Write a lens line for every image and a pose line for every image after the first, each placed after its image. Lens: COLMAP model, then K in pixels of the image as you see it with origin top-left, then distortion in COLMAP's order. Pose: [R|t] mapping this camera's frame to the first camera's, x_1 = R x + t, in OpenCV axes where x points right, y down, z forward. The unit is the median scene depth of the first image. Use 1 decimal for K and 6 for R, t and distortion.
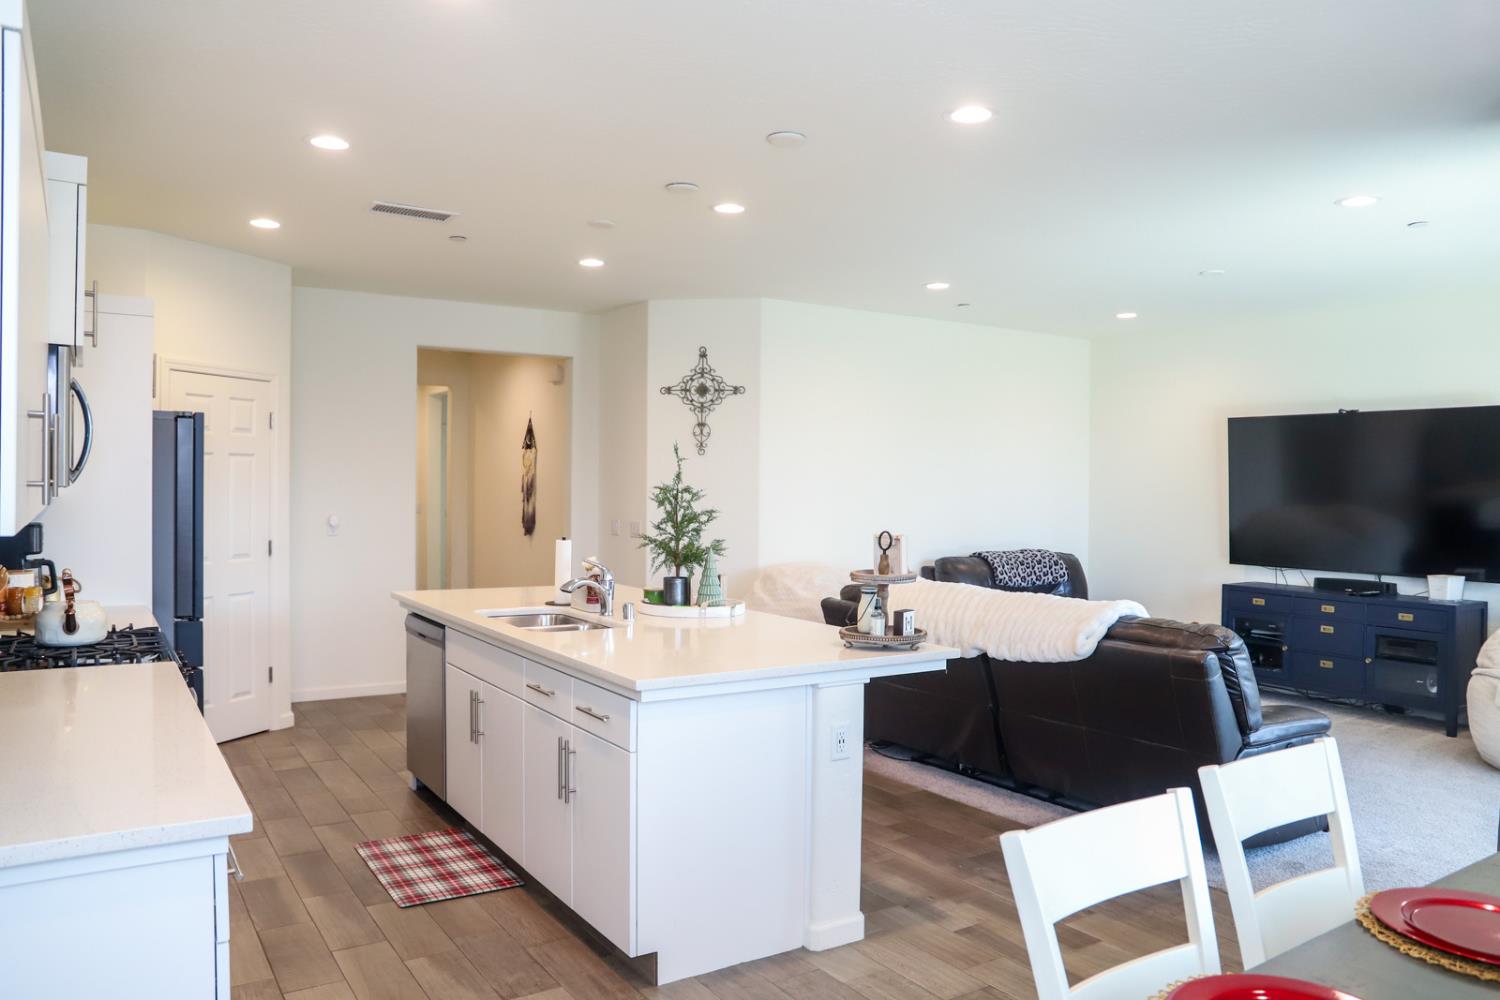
lens RADIAL K [[1054.1, 0, 750.0], [0, 1054.1, 500.0], [0, 0, 1]] dist [-0.126326, 0.082132]
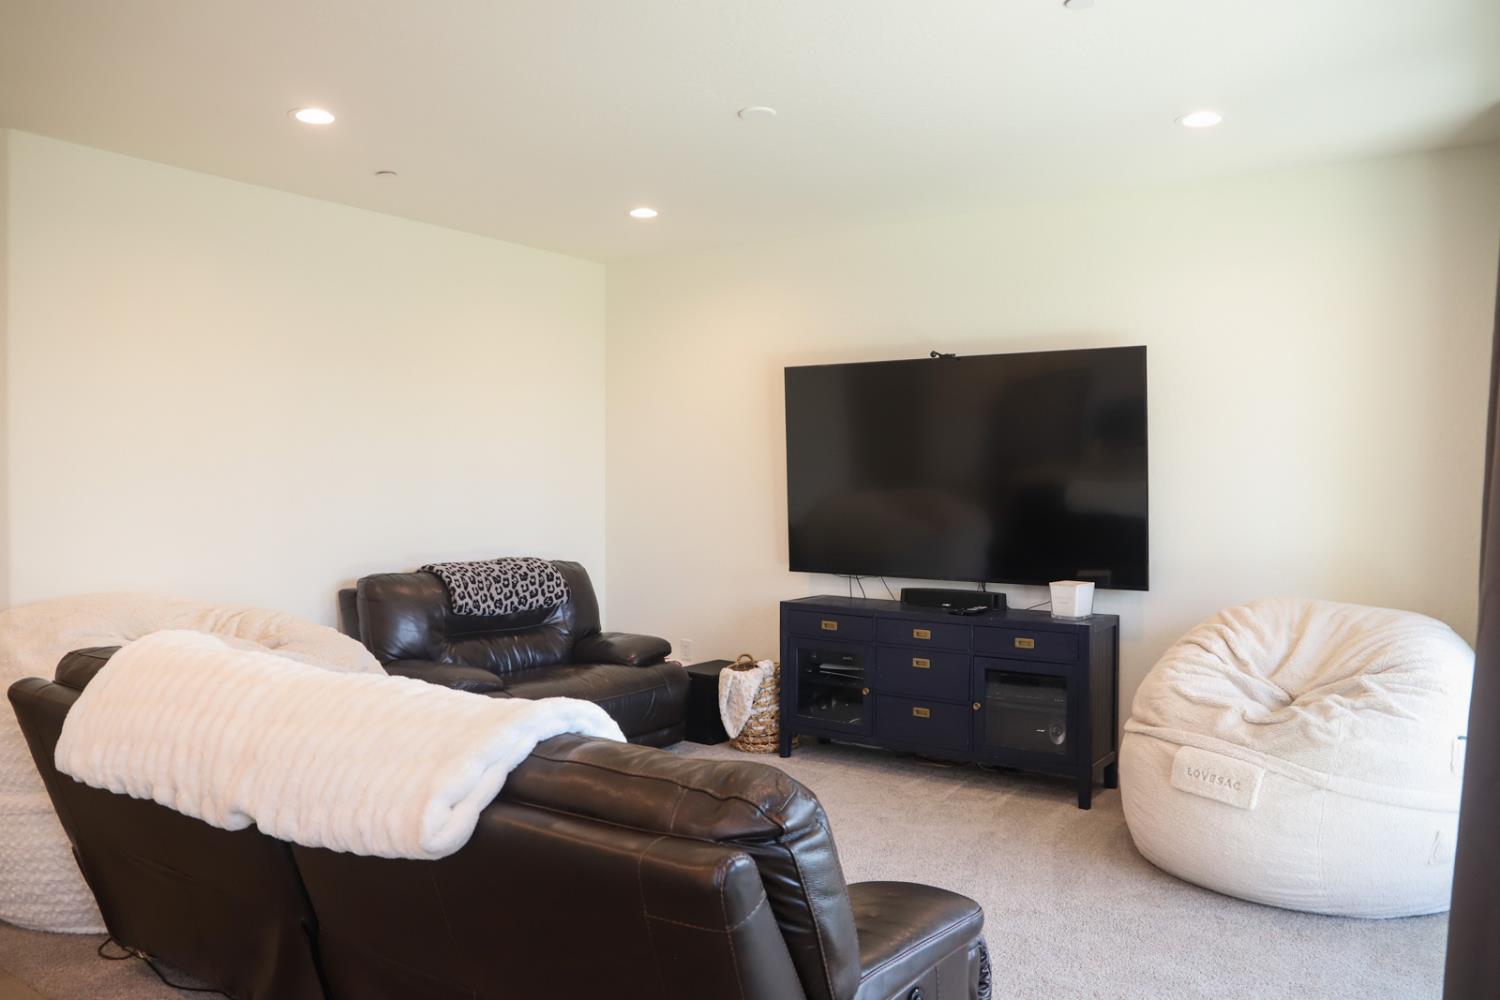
lens RADIAL K [[1063.8, 0, 750.0], [0, 1063.8, 500.0], [0, 0, 1]] dist [-0.221757, -0.000395]
pose [[0.922260, -0.013512, 0.386333, 0.177795], [0.011841, 0.999907, 0.006703, 0.008197], [-0.386388, -0.001608, 0.922335, 0.374906]]
